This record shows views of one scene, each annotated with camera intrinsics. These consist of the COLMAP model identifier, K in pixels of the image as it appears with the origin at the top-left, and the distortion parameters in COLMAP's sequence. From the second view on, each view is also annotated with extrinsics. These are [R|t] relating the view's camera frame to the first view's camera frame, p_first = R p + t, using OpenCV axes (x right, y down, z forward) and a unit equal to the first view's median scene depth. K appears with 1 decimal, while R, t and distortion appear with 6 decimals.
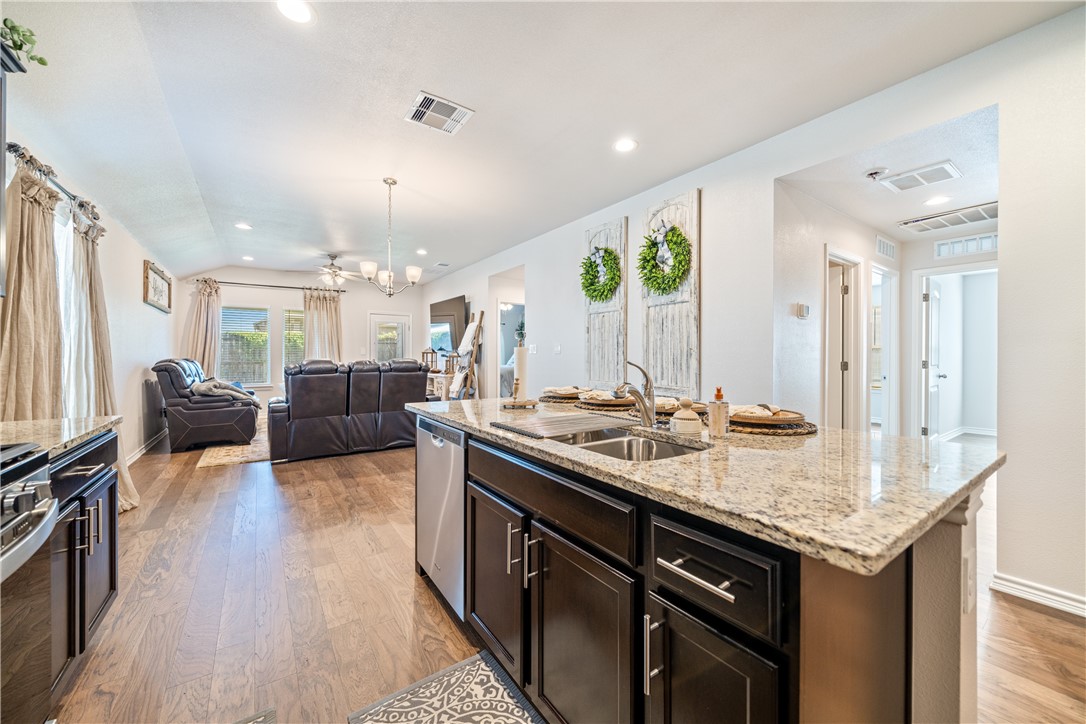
lens RADIAL K [[404.9, 0, 536.1], [0, 404.9, 357.8], [0, 0, 1]] dist [-0.000263, -0.000074]
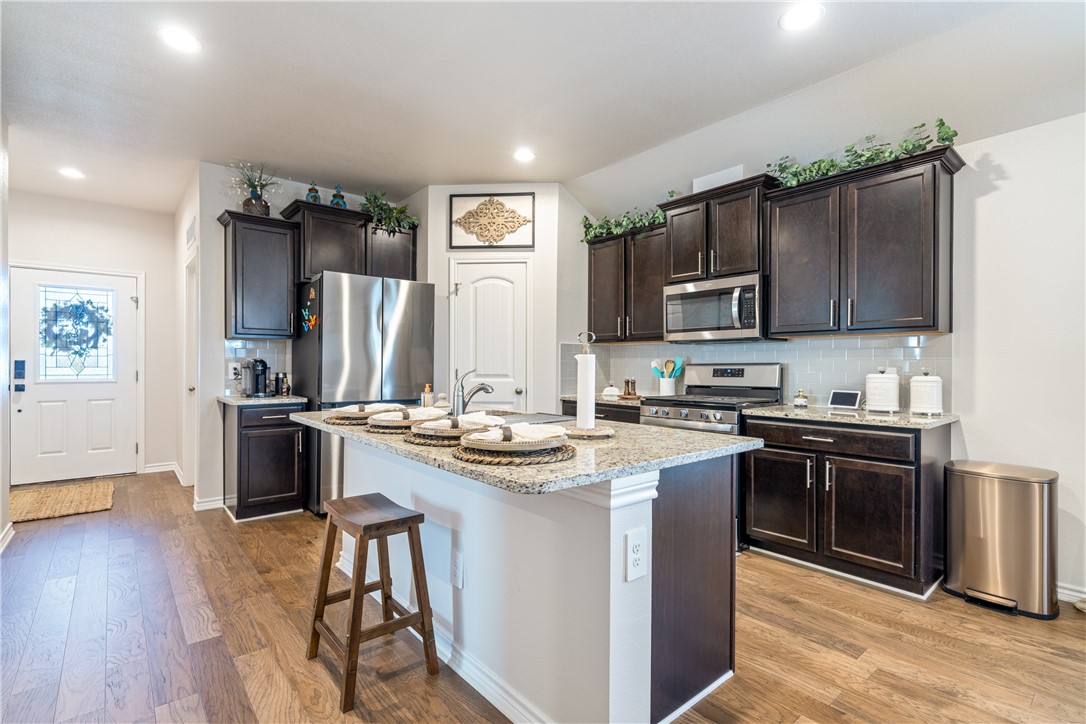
lens RADIAL K [[512.2, 0, 543.0], [0, 512.2, 362.0], [0, 0, 1]] dist [0.001821, 0.000290]
pose [[-0.993509, -0.011736, -0.113150, 0.062221], [-0.011918, 0.999929, 0.000930, -0.003380], [0.113131, 0.002272, -0.993578, 0.839423]]
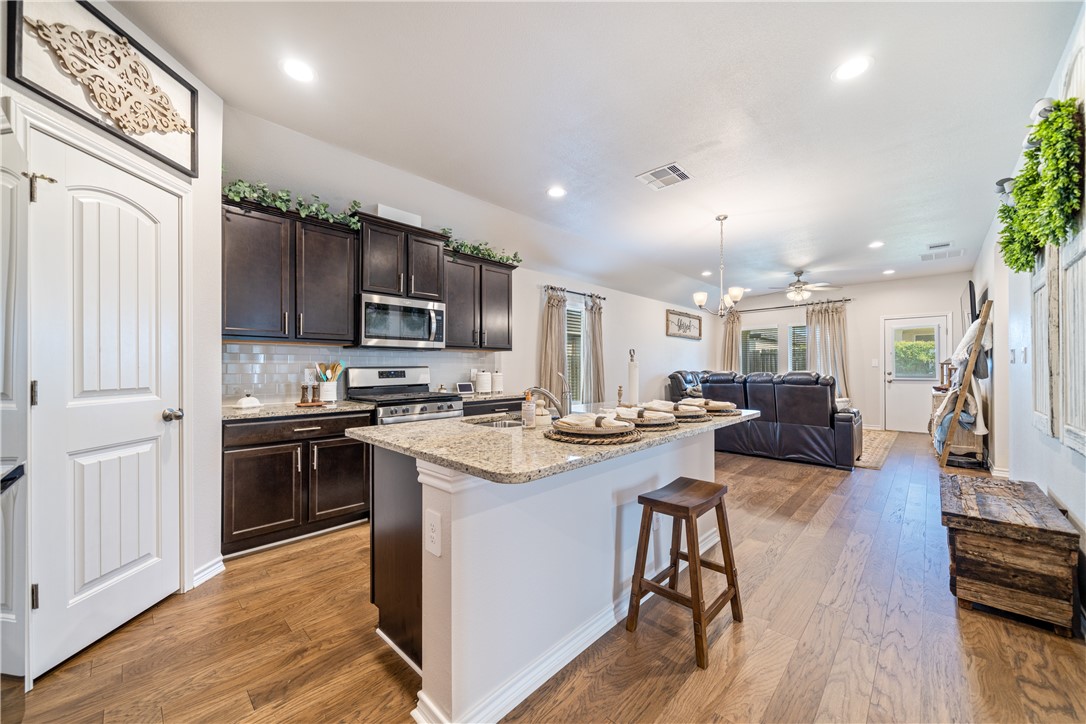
lens RADIAL K [[400.9, 0, 544.1], [0, 400.9, 367.7], [0, 0, 1]] dist [-0.000623, -0.000190]
pose [[0.211218, -0.008679, -0.977400, 0.495603], [-0.001944, 0.999955, -0.009299, 0.004563], [0.977437, 0.003864, 0.211192, 0.199919]]
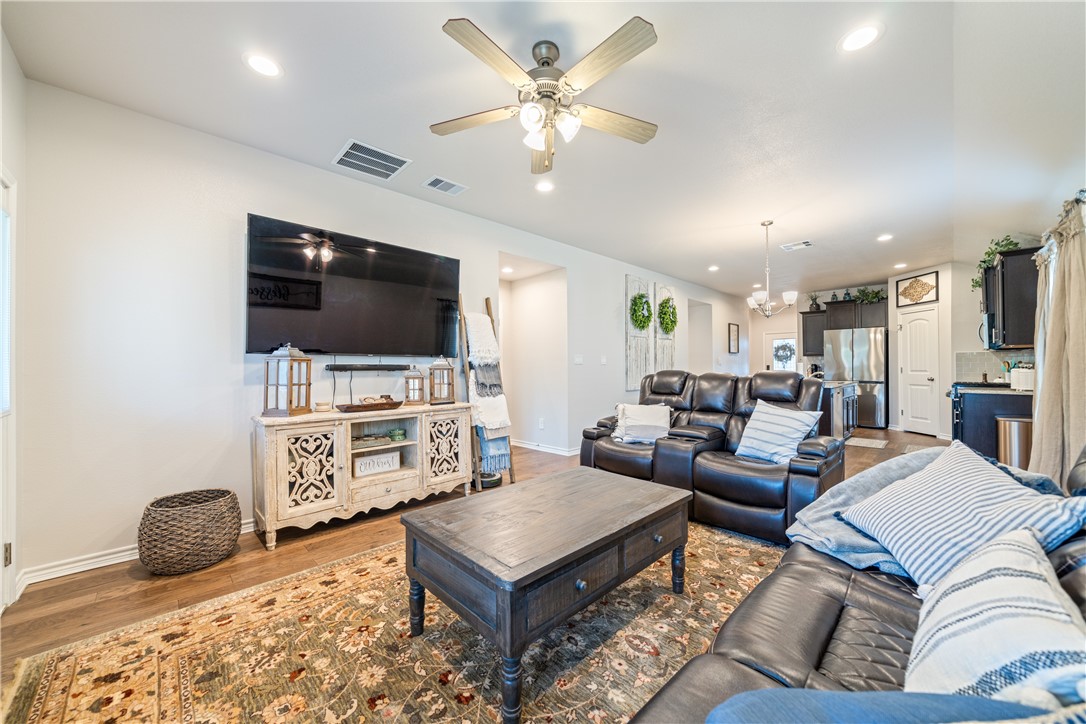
lens RADIAL K [[400.9, 0, 544.1], [0, 400.9, 367.7], [0, 0, 1]] dist [-0.000623, -0.000190]
pose [[-0.177424, -0.009293, 0.984091, -1.102743], [0.010054, 0.999886, 0.011255, -0.017341], [-0.984083, 0.011891, -0.177310, 1.432376]]
